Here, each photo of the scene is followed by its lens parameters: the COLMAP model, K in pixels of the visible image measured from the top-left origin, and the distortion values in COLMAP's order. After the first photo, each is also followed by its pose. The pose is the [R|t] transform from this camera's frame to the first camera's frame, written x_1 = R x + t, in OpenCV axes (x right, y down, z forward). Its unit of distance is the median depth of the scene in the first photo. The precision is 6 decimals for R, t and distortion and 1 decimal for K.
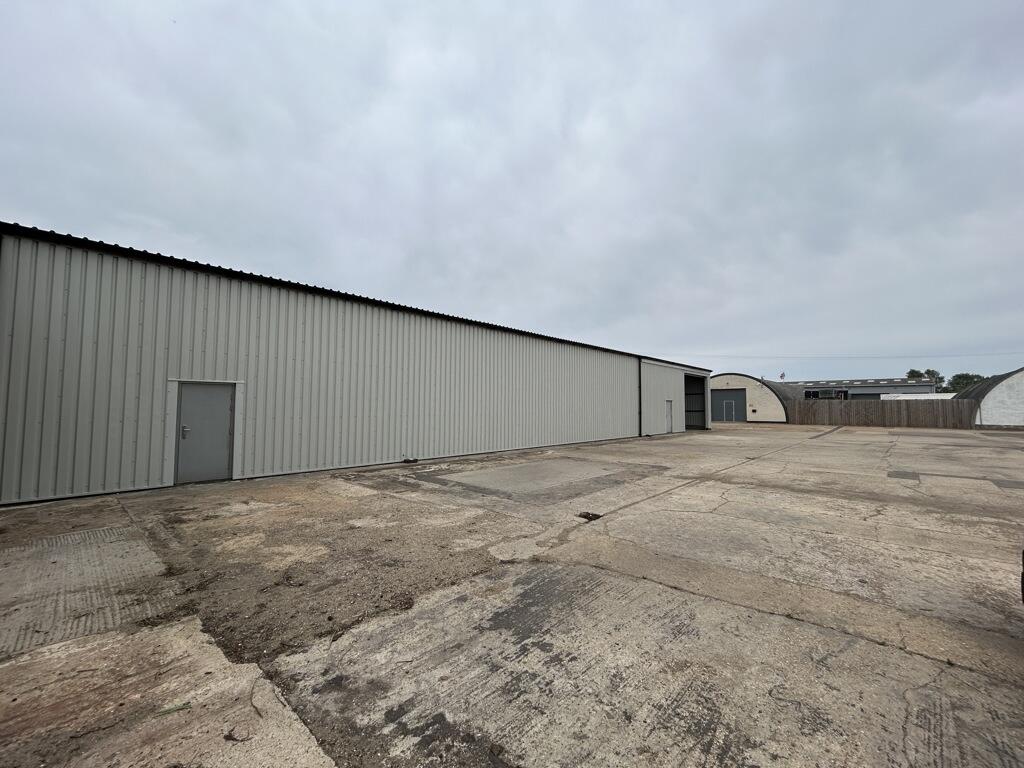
lens RADIAL K [[412.7, 0, 510.0], [0, 412.7, 383.7], [0, 0, 1]] dist [-0.000850, -0.000175]
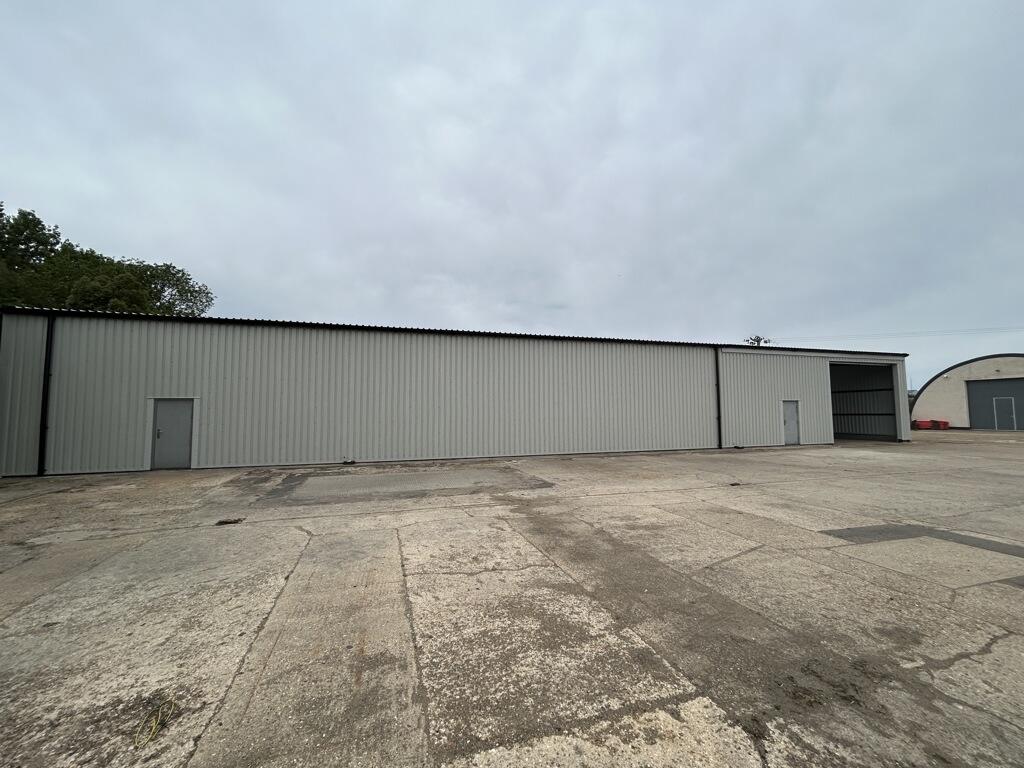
lens RADIAL K [[412.7, 0, 510.0], [0, 412.7, 383.7], [0, 0, 1]] dist [-0.000850, -0.000175]
pose [[0.869361, -0.044042, -0.492211, 0.952951], [0.038264, 0.999030, -0.021807, 0.020822], [0.492694, 0.000125, 0.870203, 0.333313]]
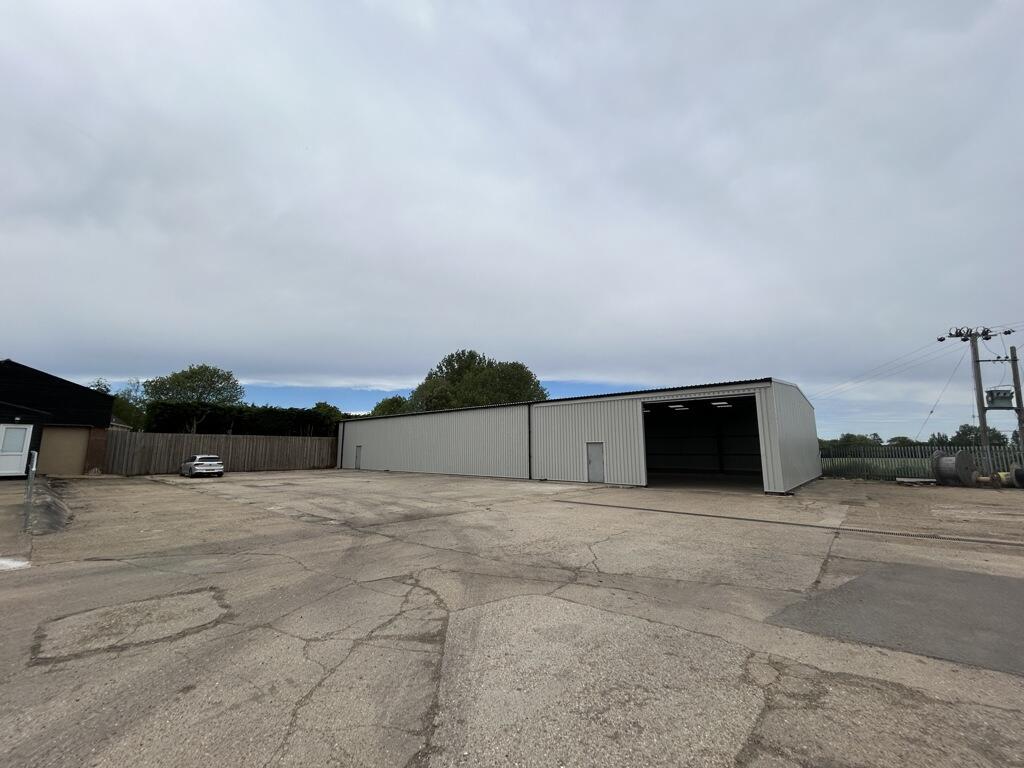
lens RADIAL K [[412.7, 0, 510.0], [0, 412.7, 383.7], [0, 0, 1]] dist [-0.000850, -0.000175]
pose [[0.020754, -0.160556, -0.986808, 3.689387], [0.056568, 0.985628, -0.159175, 0.138536], [0.998183, -0.052518, 0.029538, 2.463836]]
